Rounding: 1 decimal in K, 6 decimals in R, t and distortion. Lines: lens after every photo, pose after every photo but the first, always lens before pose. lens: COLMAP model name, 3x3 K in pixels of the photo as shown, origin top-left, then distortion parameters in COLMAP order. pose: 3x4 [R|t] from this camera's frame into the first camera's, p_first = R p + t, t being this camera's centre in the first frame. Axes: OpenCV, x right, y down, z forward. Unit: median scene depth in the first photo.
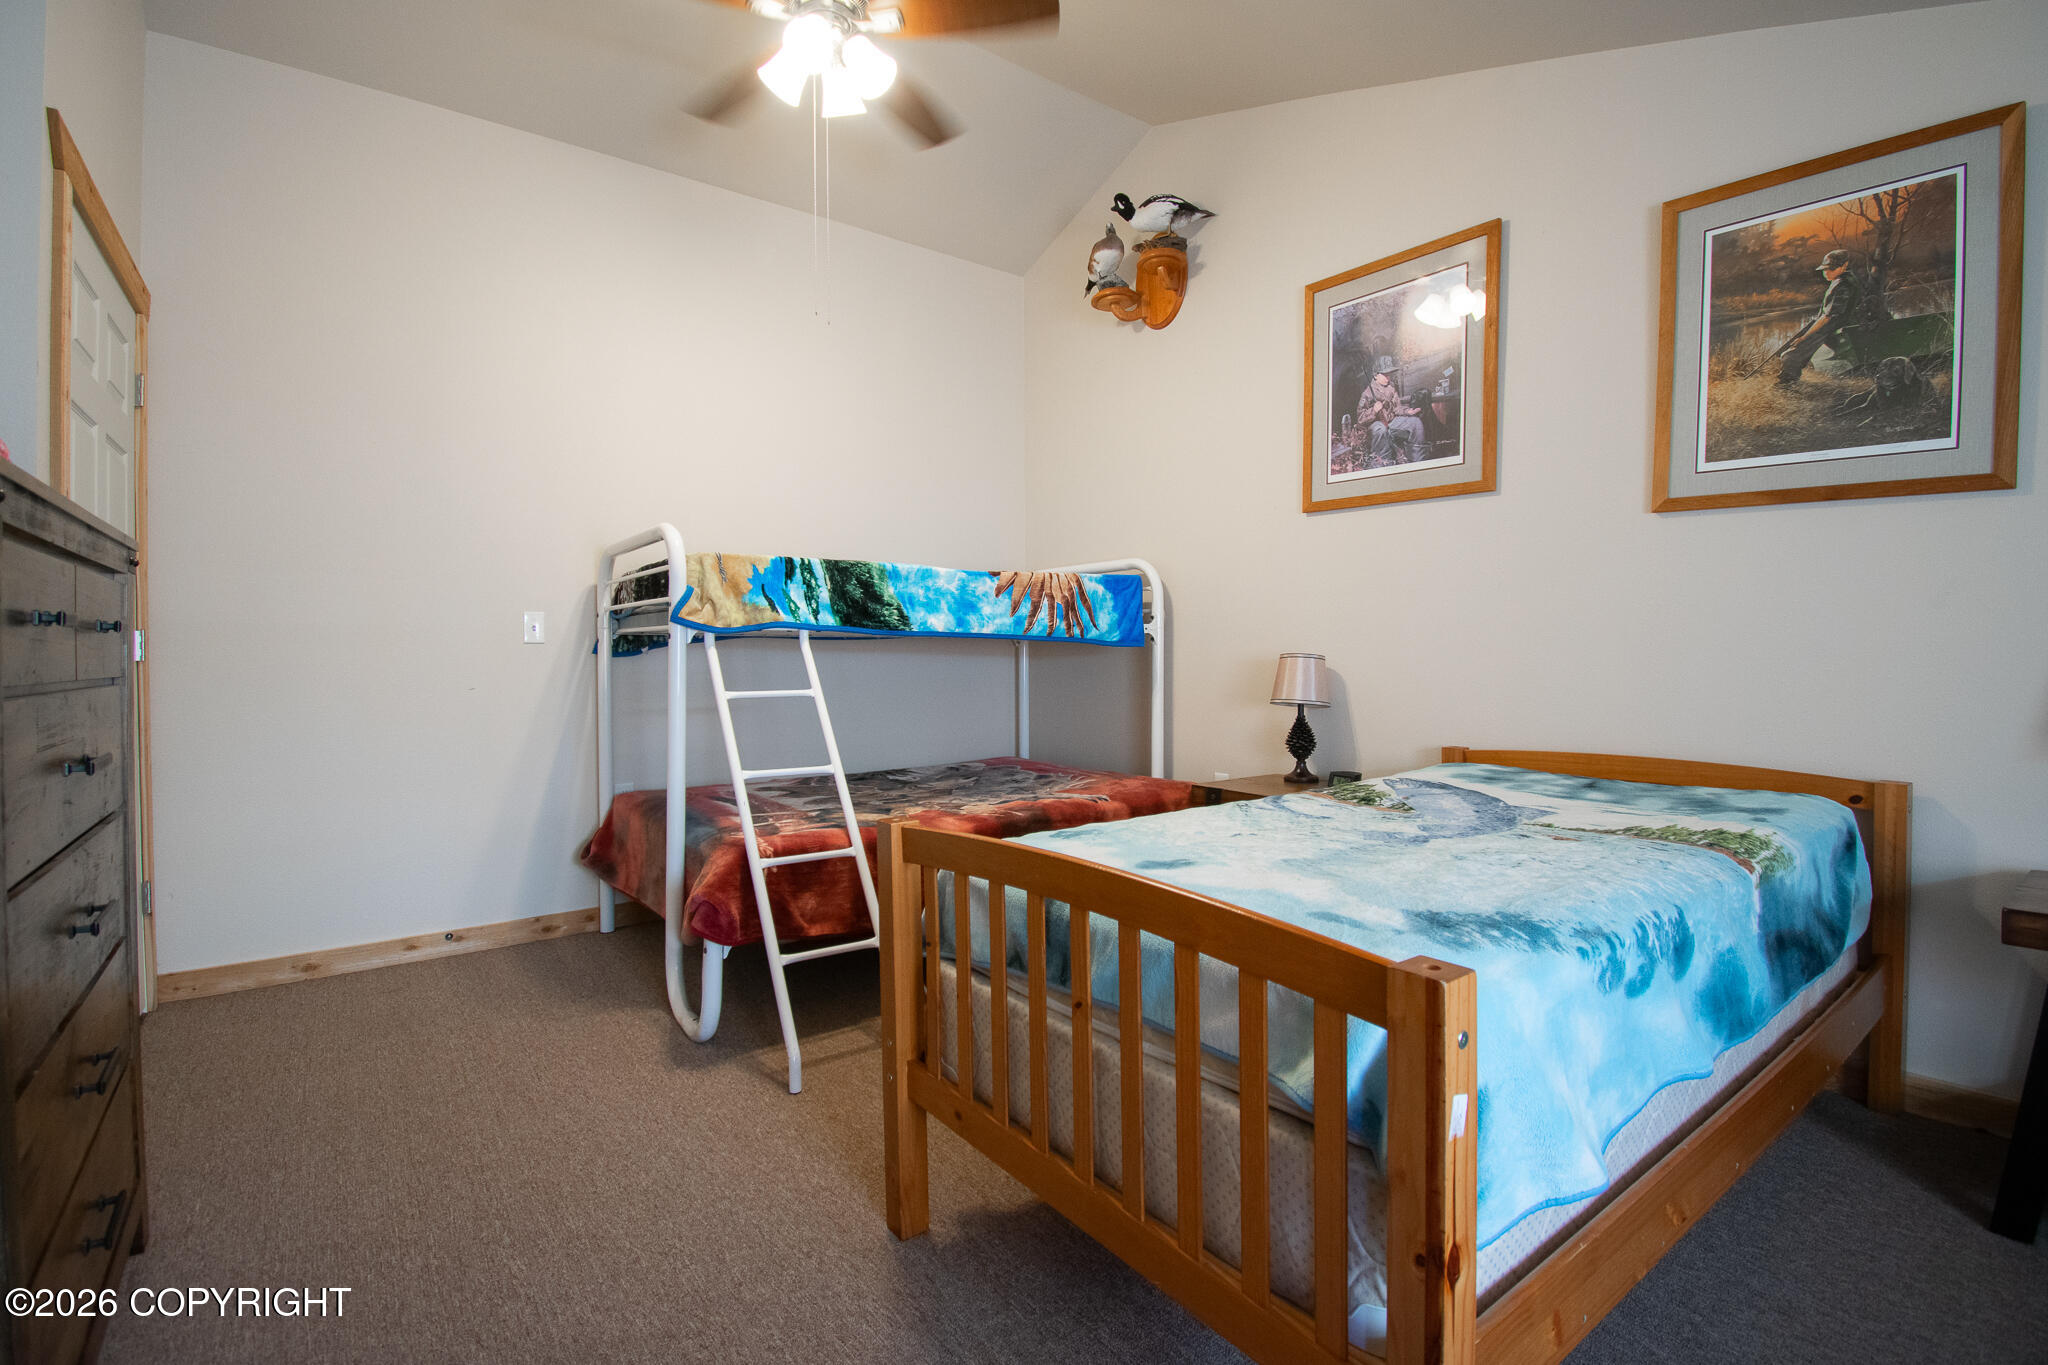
lens RADIAL K [[933.2, 0, 1029.2], [0, 933.2, 671.8], [0, 0, 1]] dist [0.013399, -0.022415]
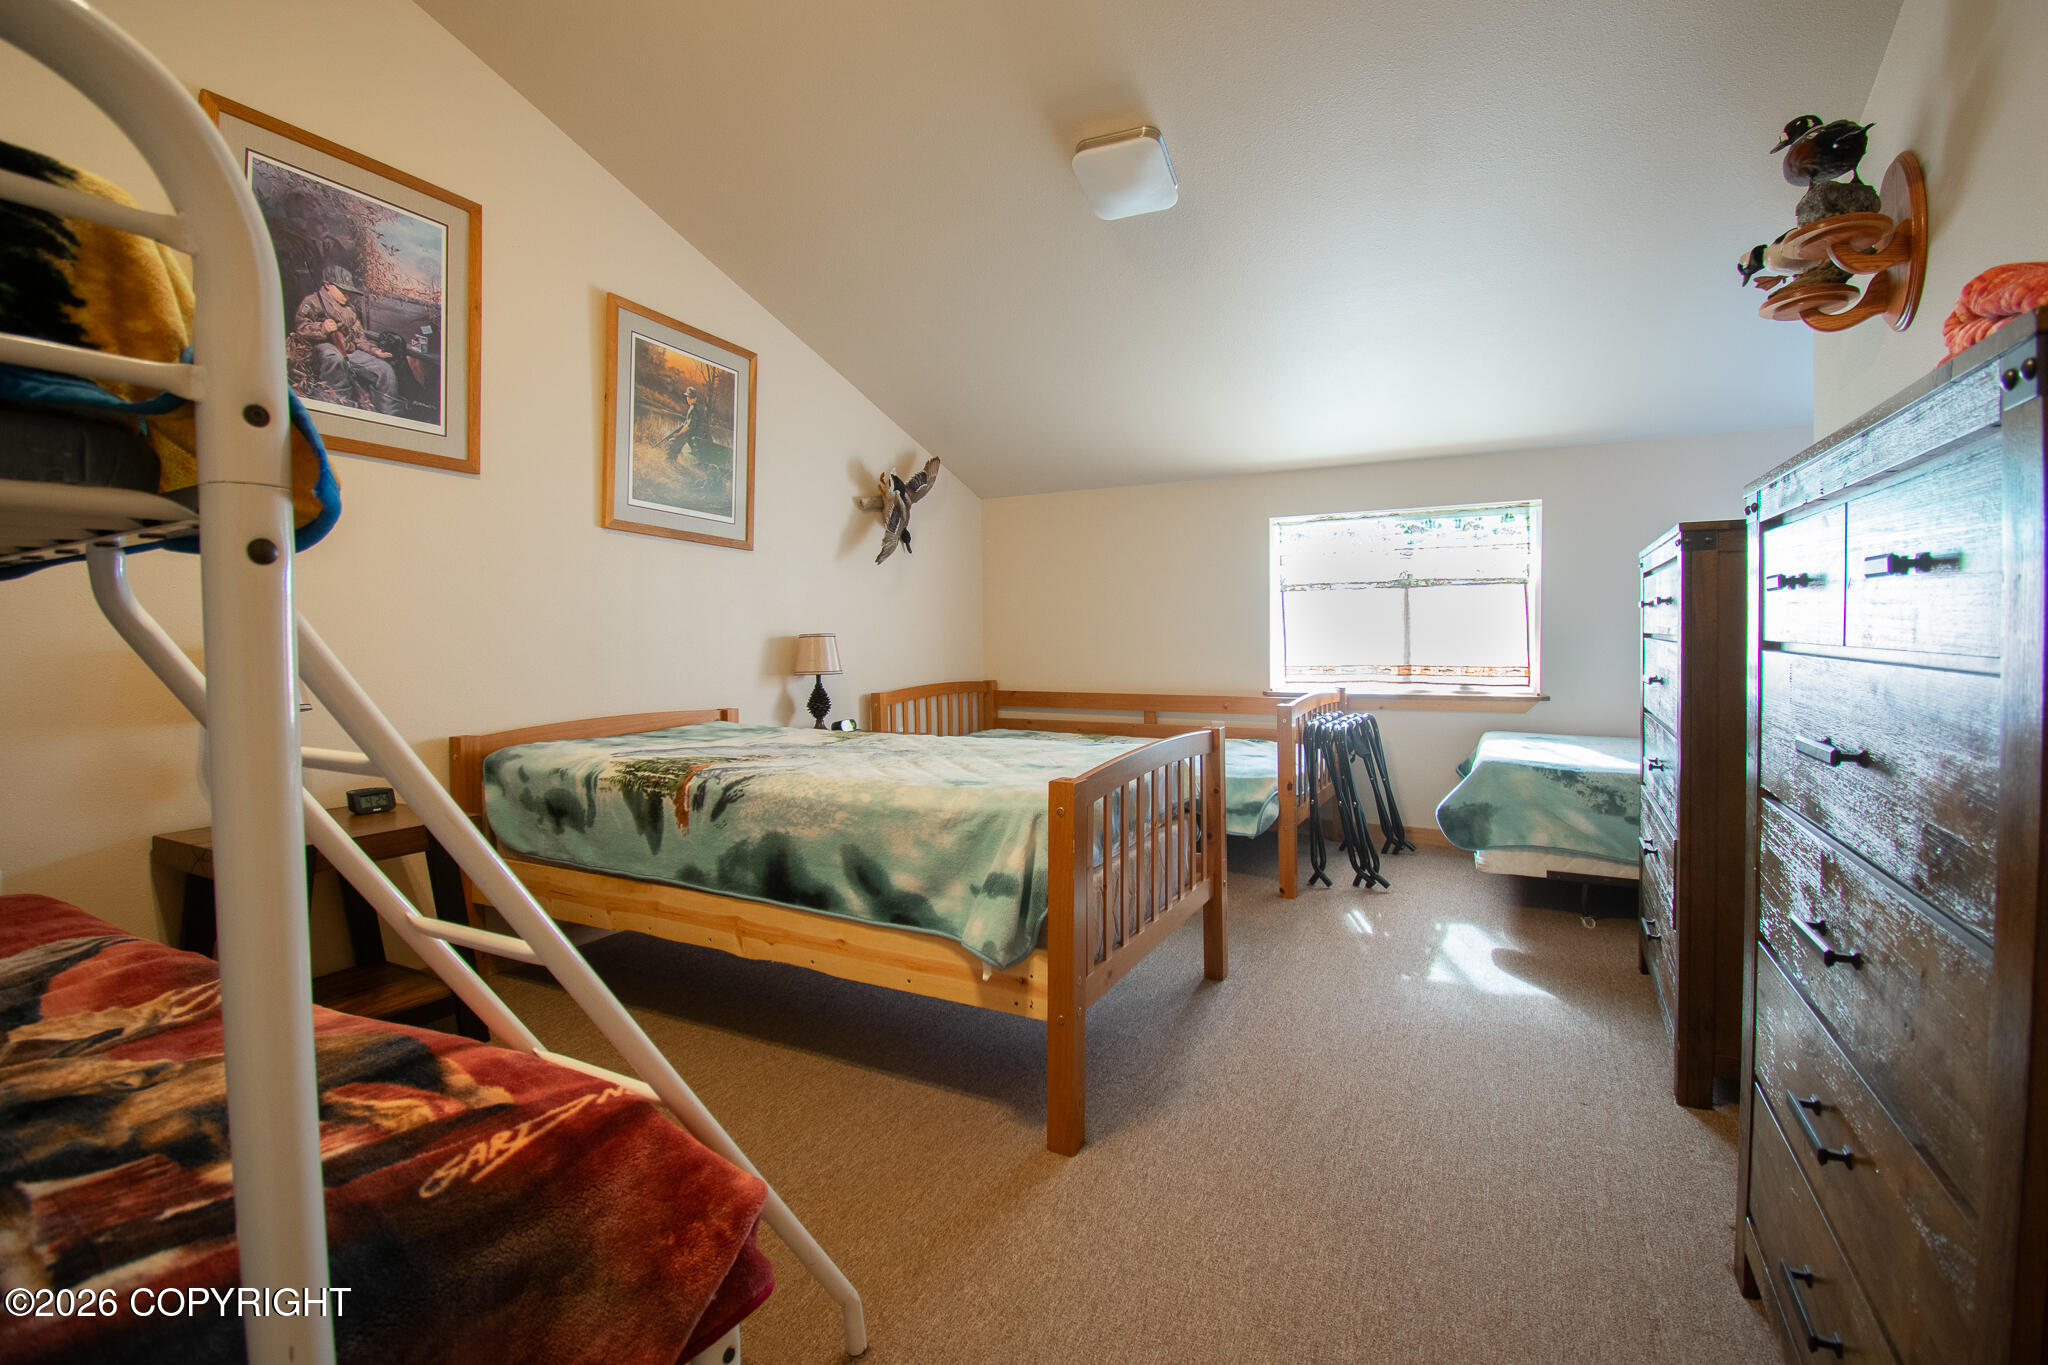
lens RADIAL K [[933.2, 0, 1028.8], [0, 933.2, 676.3], [0, 0, 1]] dist [0.013399, -0.022415]
pose [[-0.415428, -0.033292, 0.909017, -0.669258], [0.023551, 0.998601, 0.047336, -0.009317], [-0.909321, 0.041073, -0.414063, 0.882266]]
